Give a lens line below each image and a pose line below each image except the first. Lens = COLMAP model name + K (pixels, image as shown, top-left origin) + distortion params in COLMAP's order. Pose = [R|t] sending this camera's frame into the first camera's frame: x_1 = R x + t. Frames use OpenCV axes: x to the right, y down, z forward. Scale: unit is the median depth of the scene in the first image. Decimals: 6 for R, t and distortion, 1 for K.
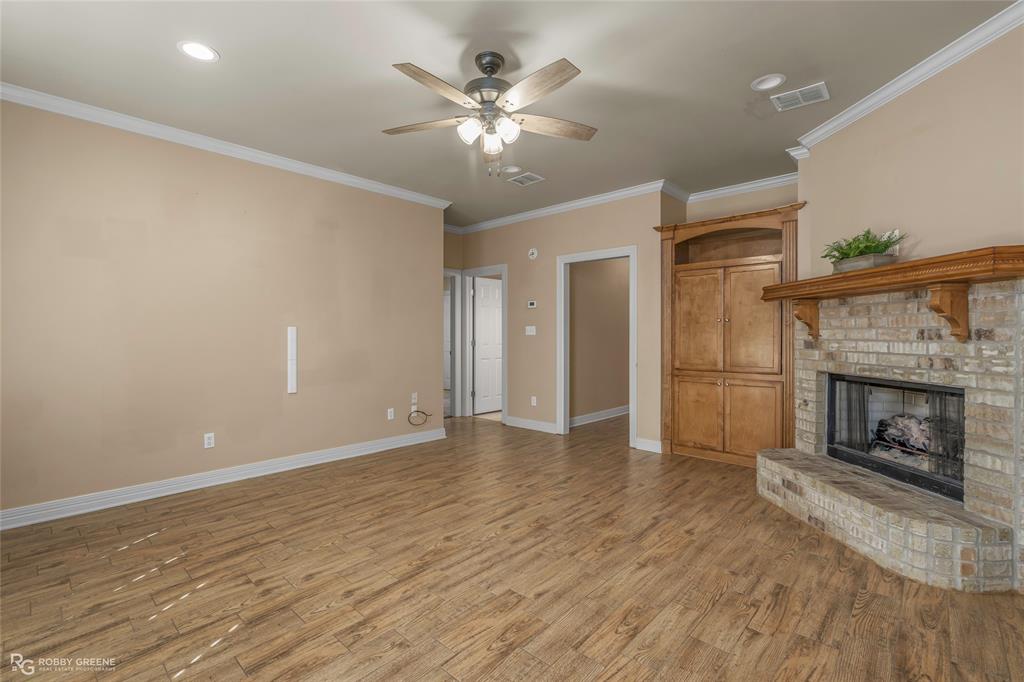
lens RADIAL K [[463.6, 0, 513.7], [0, 463.6, 338.1], [0, 0, 1]] dist [-0.001264, 0.000660]
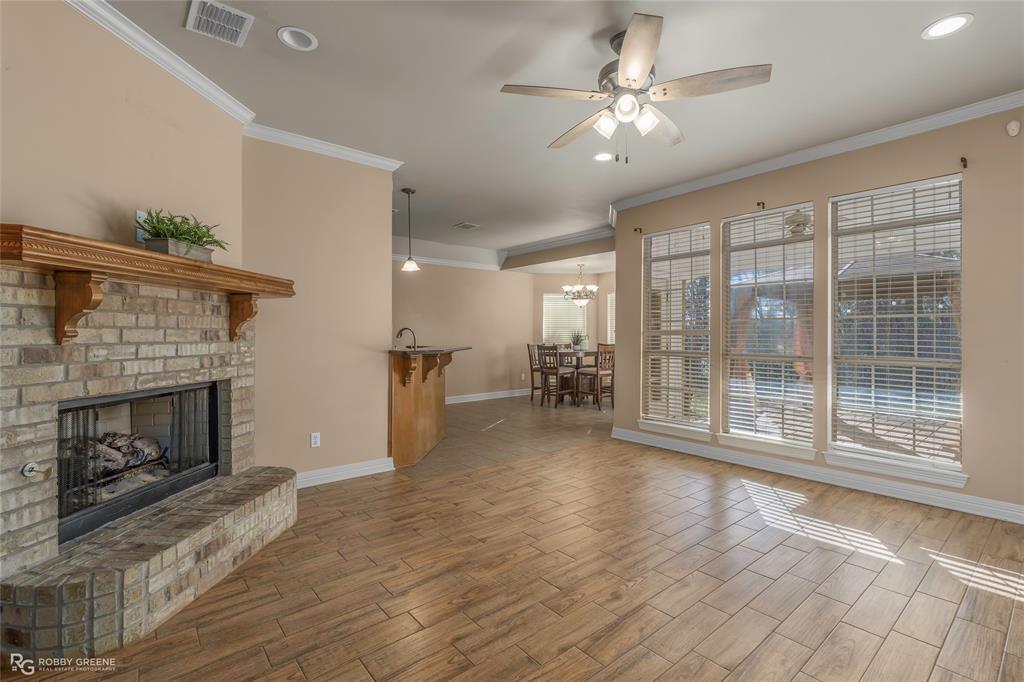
lens RADIAL K [[460.1, 0, 506.0], [0, 460.1, 336.5], [0, 0, 1]] dist [-0.000827, 0.000185]
pose [[-0.989313, -0.000027, 0.145805, 0.050315], [0.001746, 0.999926, 0.012035, -0.015820], [-0.145794, 0.012161, -0.989240, 1.787699]]
